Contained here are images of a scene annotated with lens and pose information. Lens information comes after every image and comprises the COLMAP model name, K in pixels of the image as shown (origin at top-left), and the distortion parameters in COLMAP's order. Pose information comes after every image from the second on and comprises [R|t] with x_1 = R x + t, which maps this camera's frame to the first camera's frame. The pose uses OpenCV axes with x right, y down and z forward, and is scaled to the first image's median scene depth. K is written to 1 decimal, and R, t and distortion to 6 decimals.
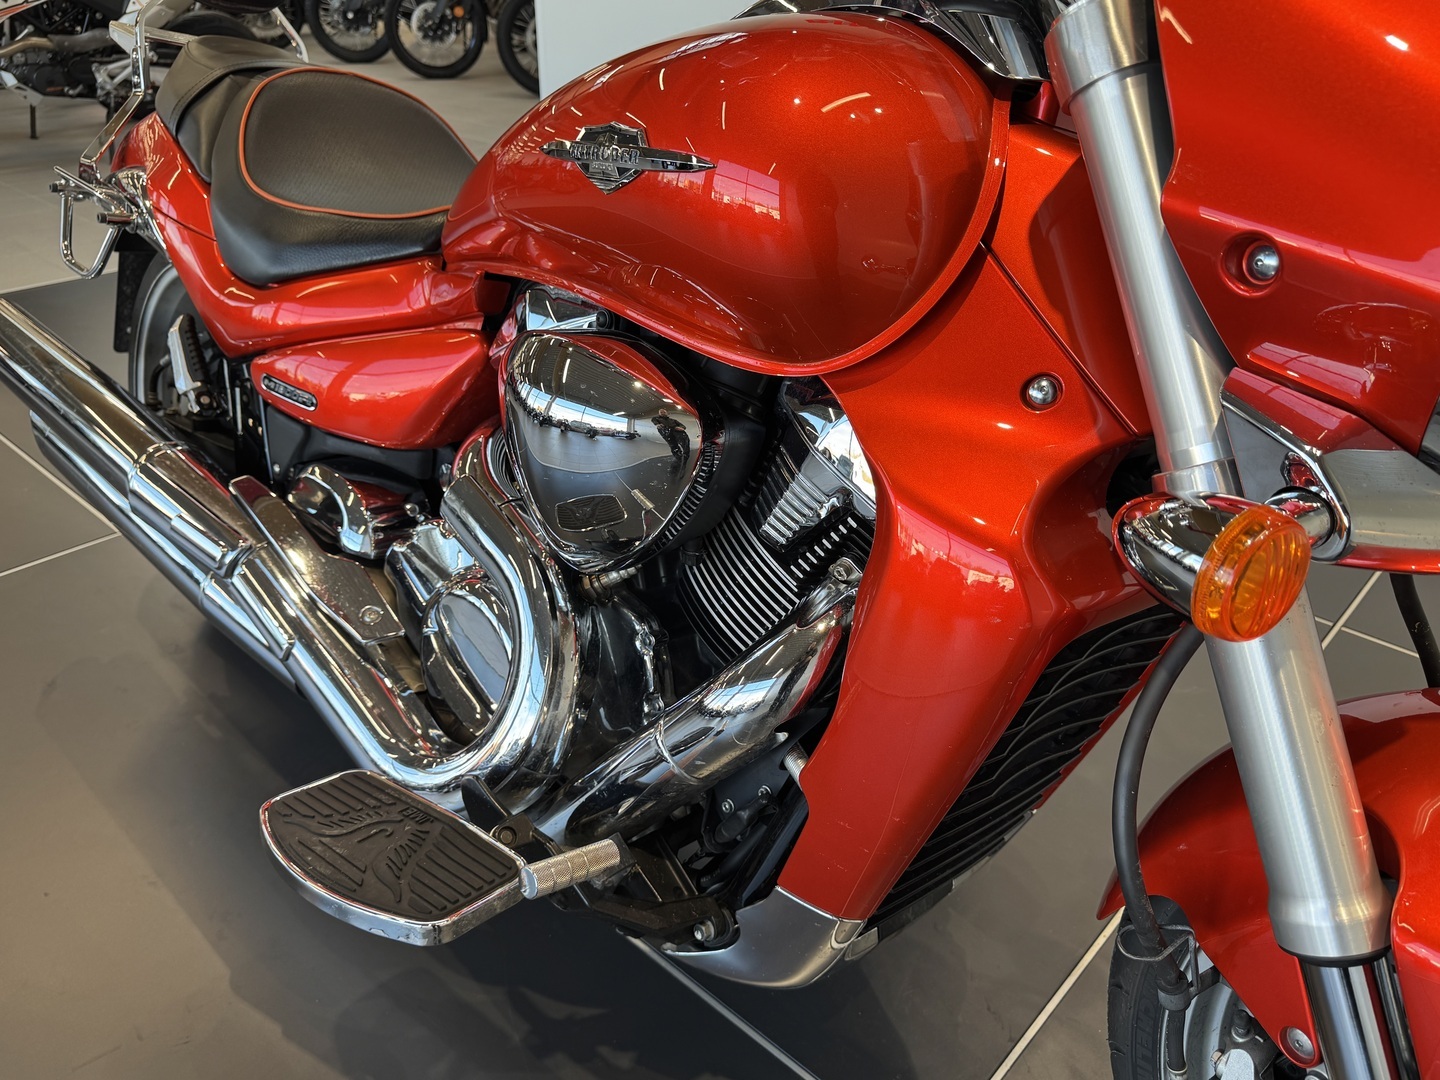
lens RADIAL K [[1096.1, 0, 720.0], [0, 1096.1, 540.0], [0, 0, 1]] dist [-0.002288, -0.004331]
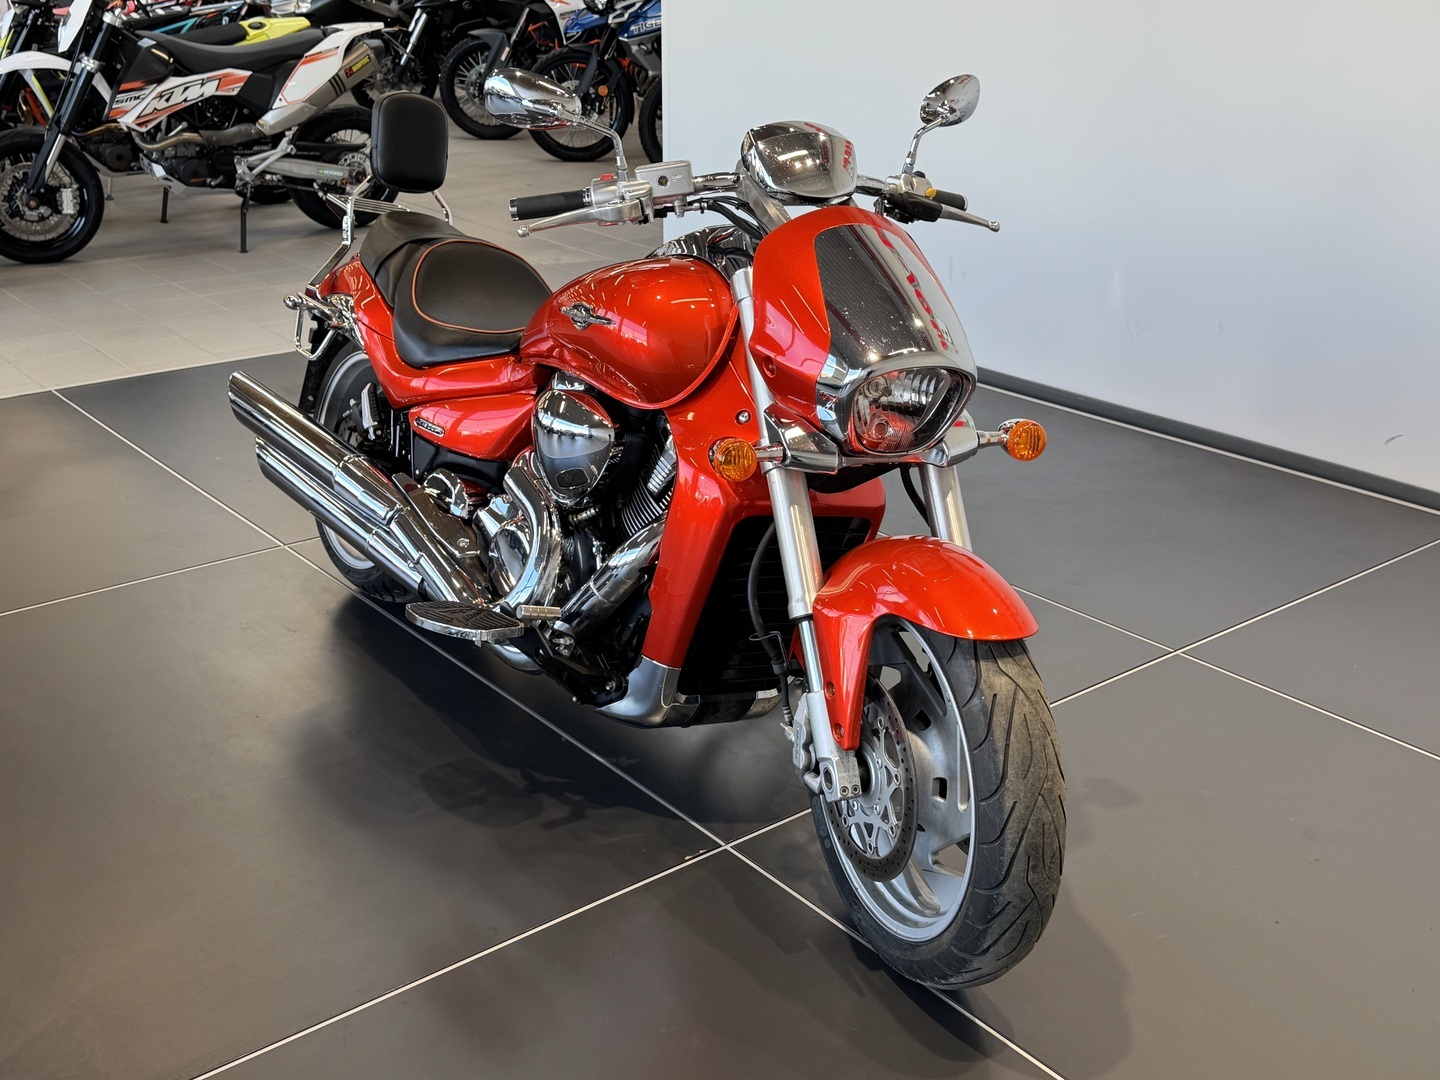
lens RADIAL K [[1573.1, 0, 720.0], [0, 1573.1, 540.0], [0, 0, 1]] dist [0.006709, 0.515417]
pose [[0.987556, 0.047842, -0.149815, 0.451693], [-0.068274, 0.988577, -0.134362, 0.349078], [0.141675, 0.142919, 0.979542, -1.372580]]
